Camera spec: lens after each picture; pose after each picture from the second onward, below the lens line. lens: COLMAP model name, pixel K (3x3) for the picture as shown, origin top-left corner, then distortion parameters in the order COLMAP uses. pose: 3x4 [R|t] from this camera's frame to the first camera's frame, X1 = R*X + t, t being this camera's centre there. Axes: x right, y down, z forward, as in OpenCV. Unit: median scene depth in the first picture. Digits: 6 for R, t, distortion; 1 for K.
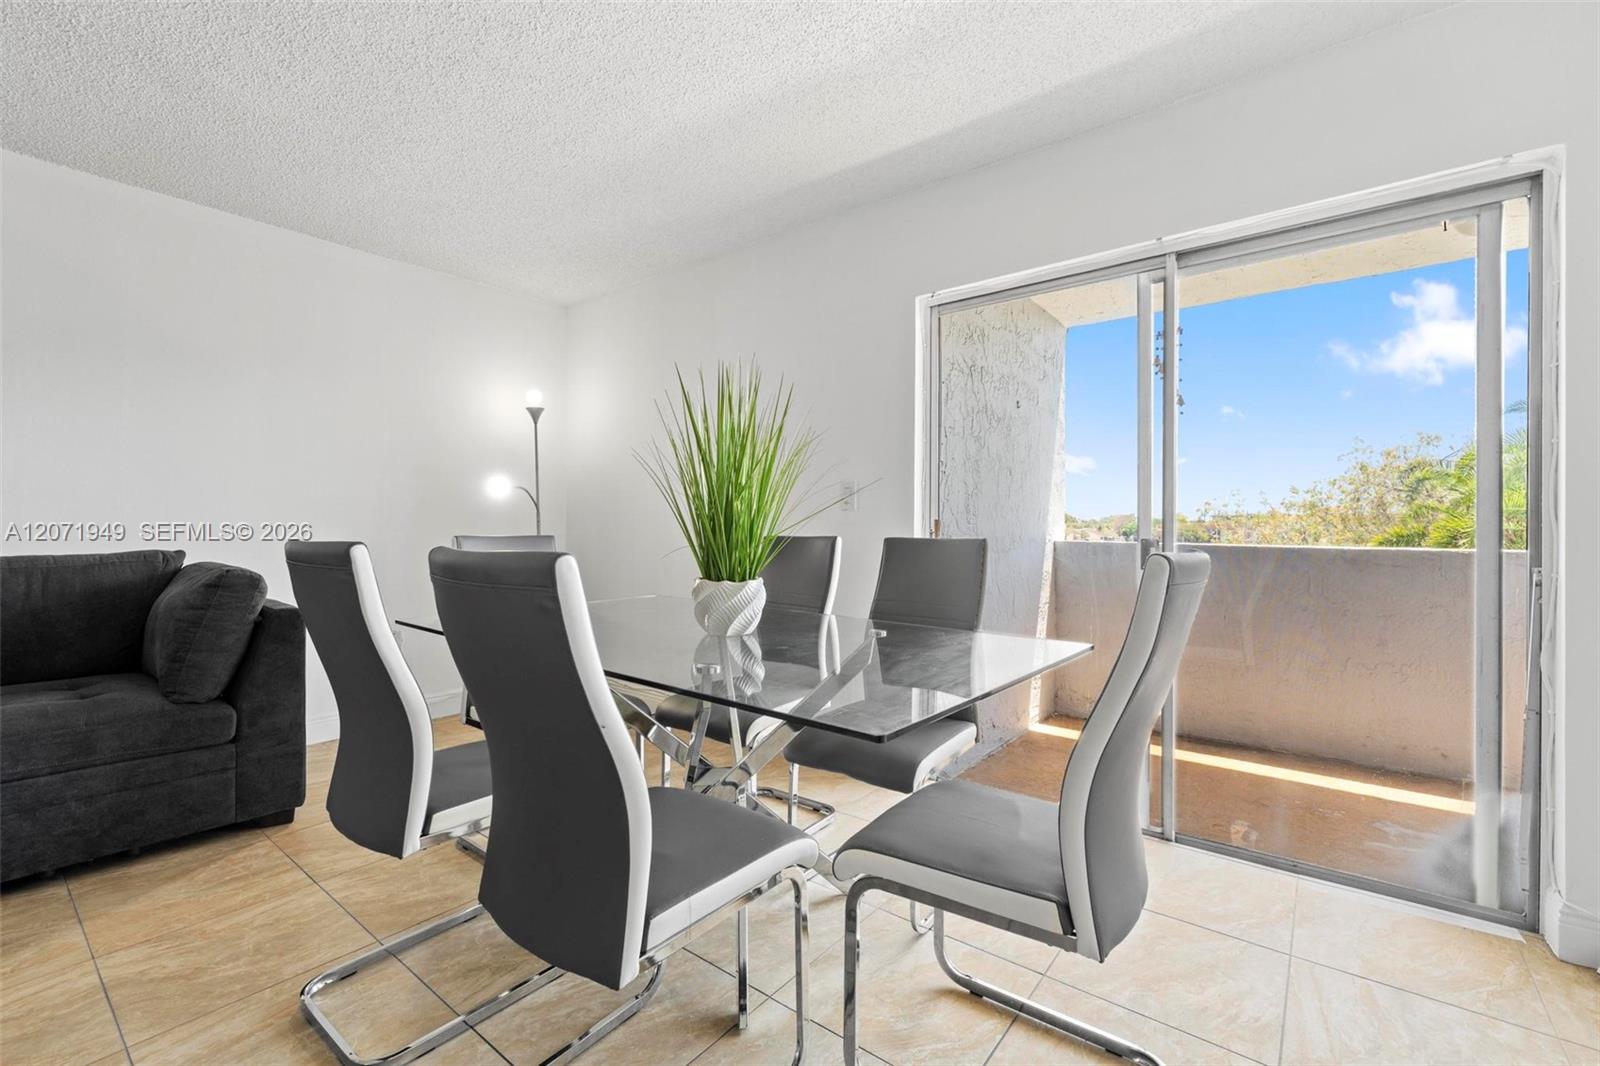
lens RADIAL K [[686.0, 0, 794.4], [0, 686.0, 537.4], [0, 0, 1]] dist [-0.008222, 0.000934]
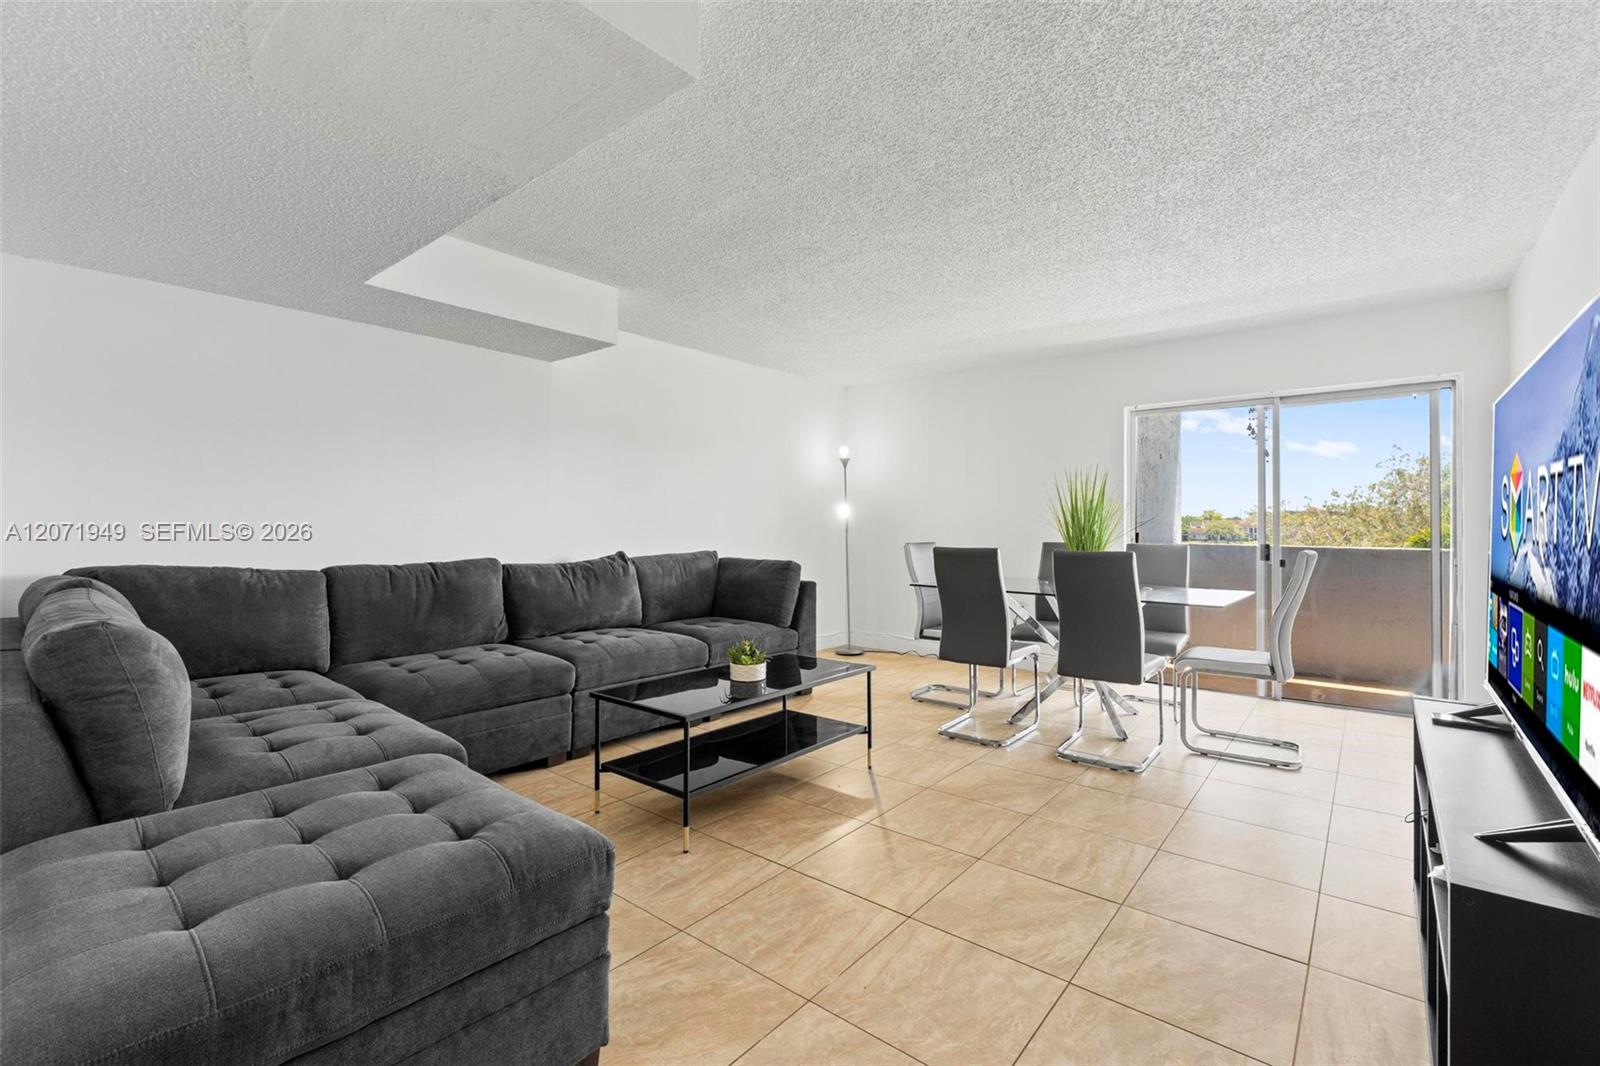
lens RADIAL K [[686.0, 0, 813.0], [0, 686.0, 526.3], [0, 0, 1]] dist [-0.008222, 0.000934]
pose [[0.999770, -0.001775, -0.021389, -0.417895], [0.001453, 0.999886, -0.015059, -0.012345], [0.021414, 0.015025, 0.999658, -0.554893]]
